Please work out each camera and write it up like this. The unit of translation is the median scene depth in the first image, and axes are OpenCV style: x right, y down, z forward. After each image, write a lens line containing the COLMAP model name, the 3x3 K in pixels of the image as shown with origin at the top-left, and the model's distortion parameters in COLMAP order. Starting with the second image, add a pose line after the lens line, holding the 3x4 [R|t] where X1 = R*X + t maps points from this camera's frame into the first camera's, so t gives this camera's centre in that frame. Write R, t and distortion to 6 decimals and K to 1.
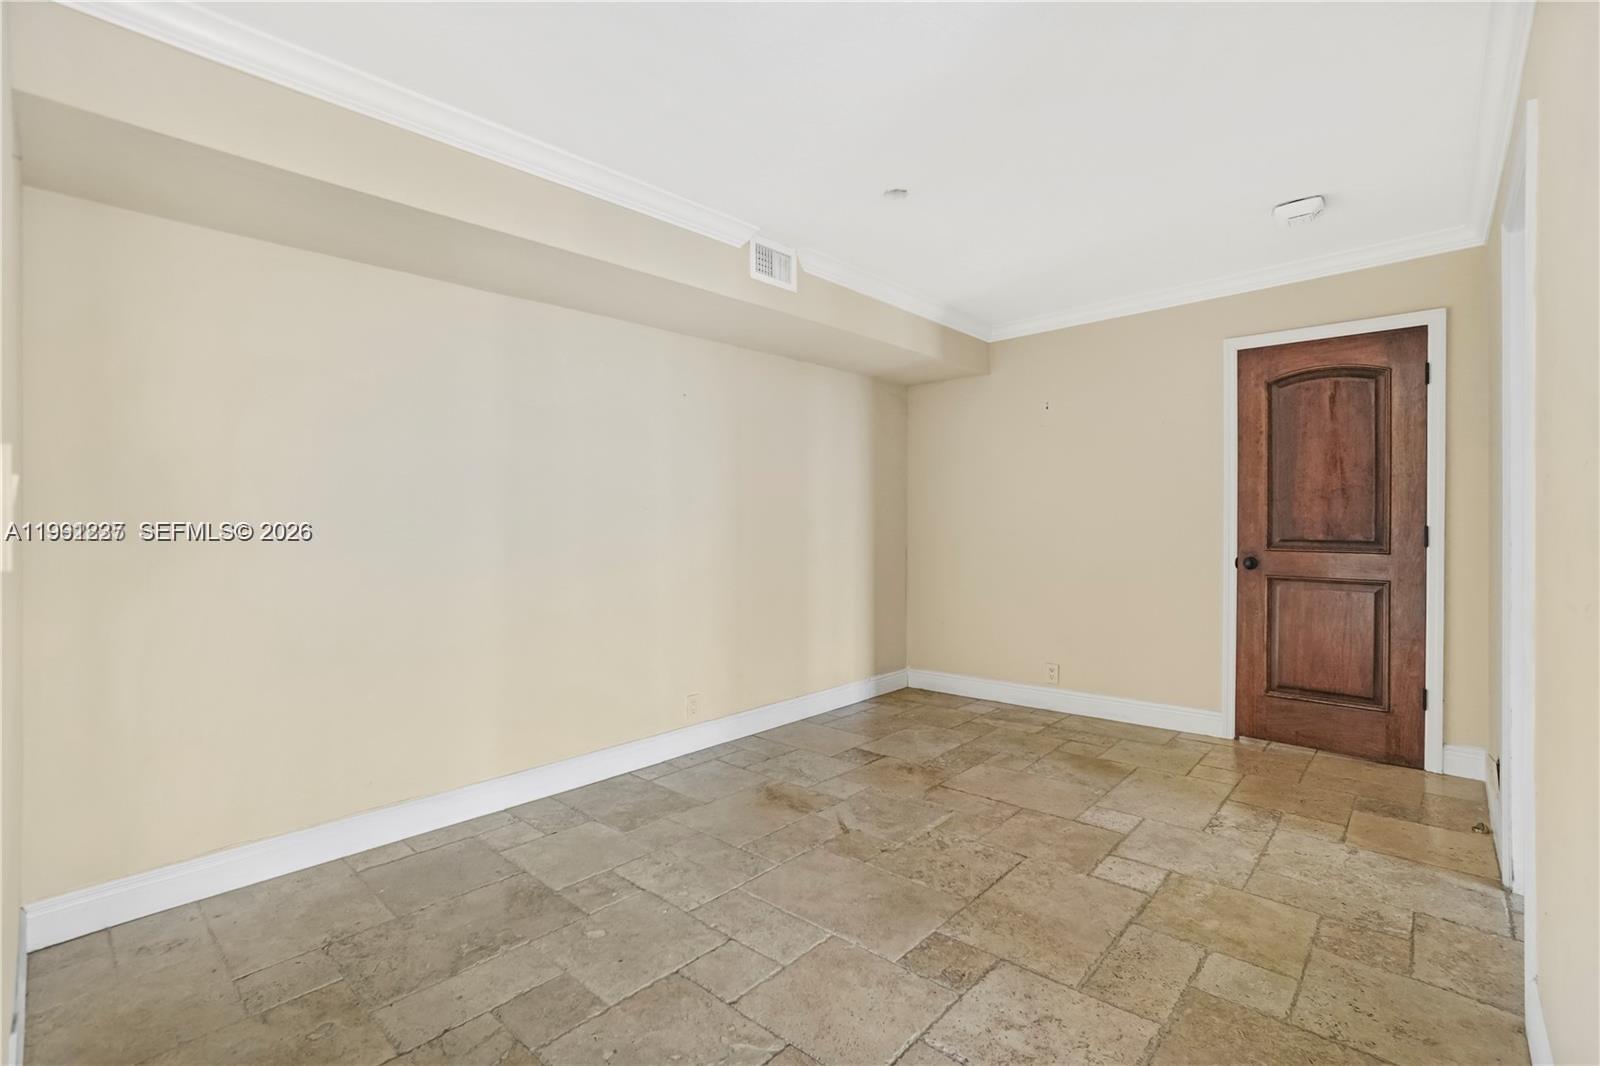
lens RADIAL K [[719.5, 0, 777.8], [0, 719.5, 513.1], [0, 0, 1]] dist [-0.051551, 0.023466]
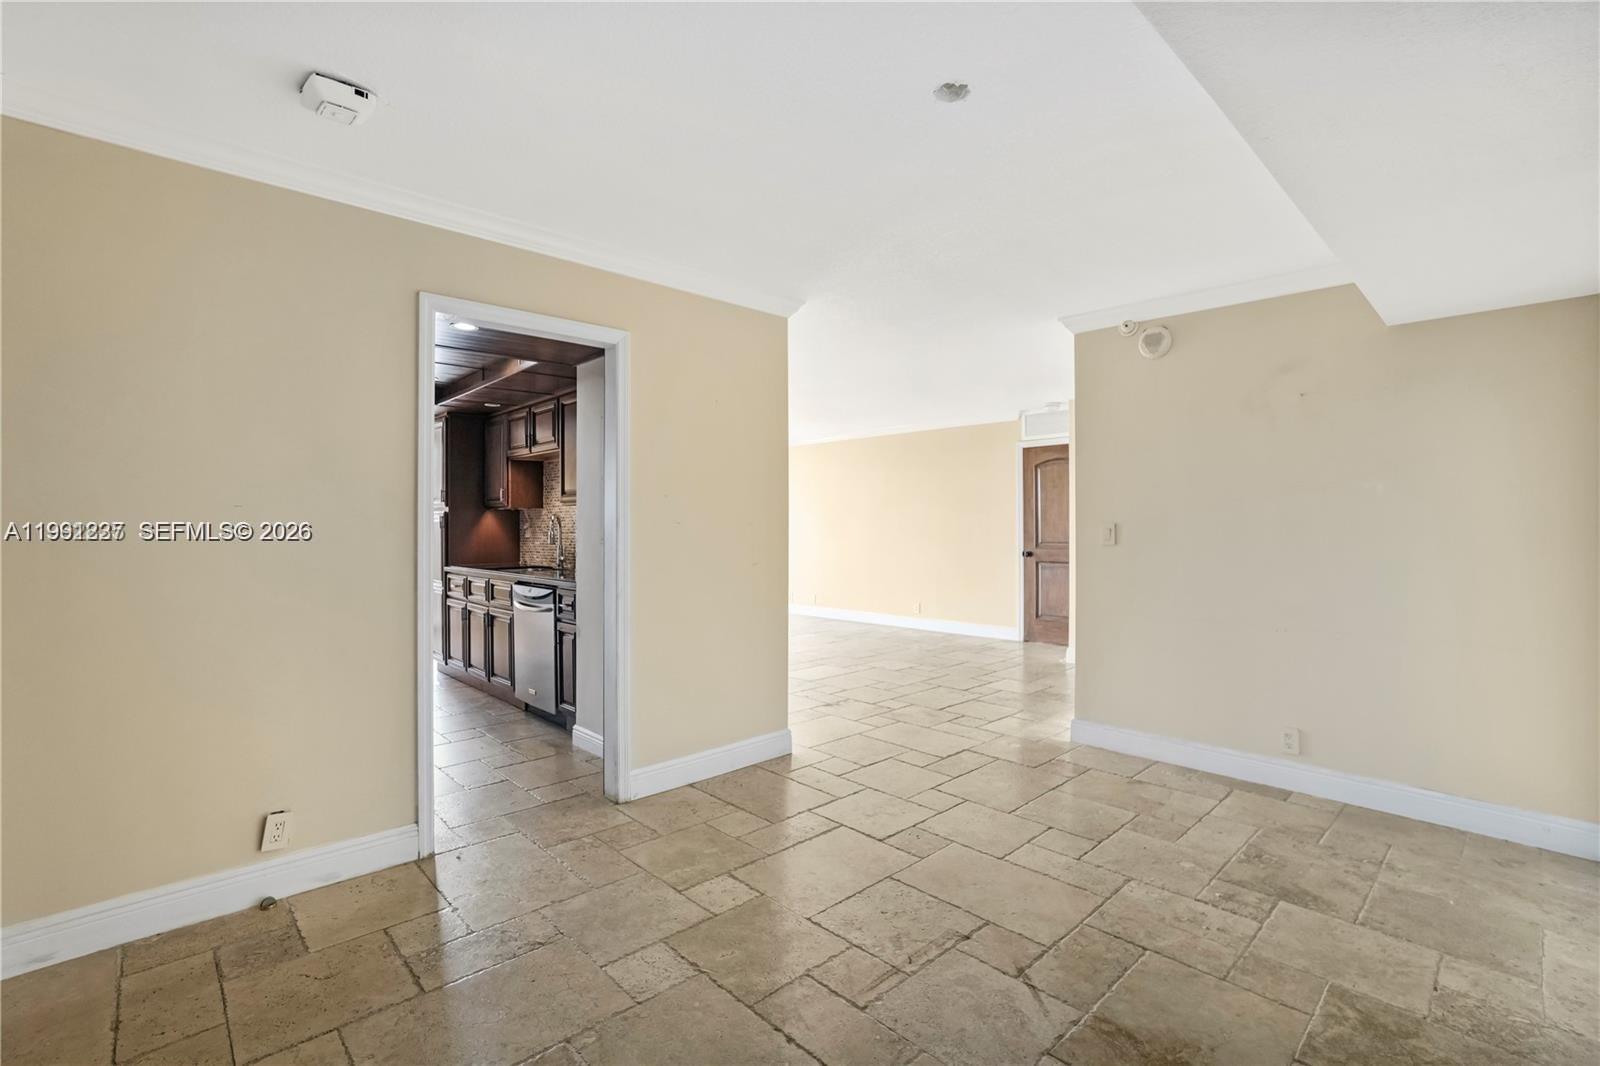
lens RADIAL K [[720.6, 0, 789.5], [0, 720.6, 519.2], [0, 0, 1]] dist [-0.053334, 0.019385]
pose [[-0.998174, 0.003479, 0.060306, 0.337012], [0.002572, 0.999883, -0.015105, -0.014351], [-0.060352, -0.014922, -0.998066, 2.031067]]
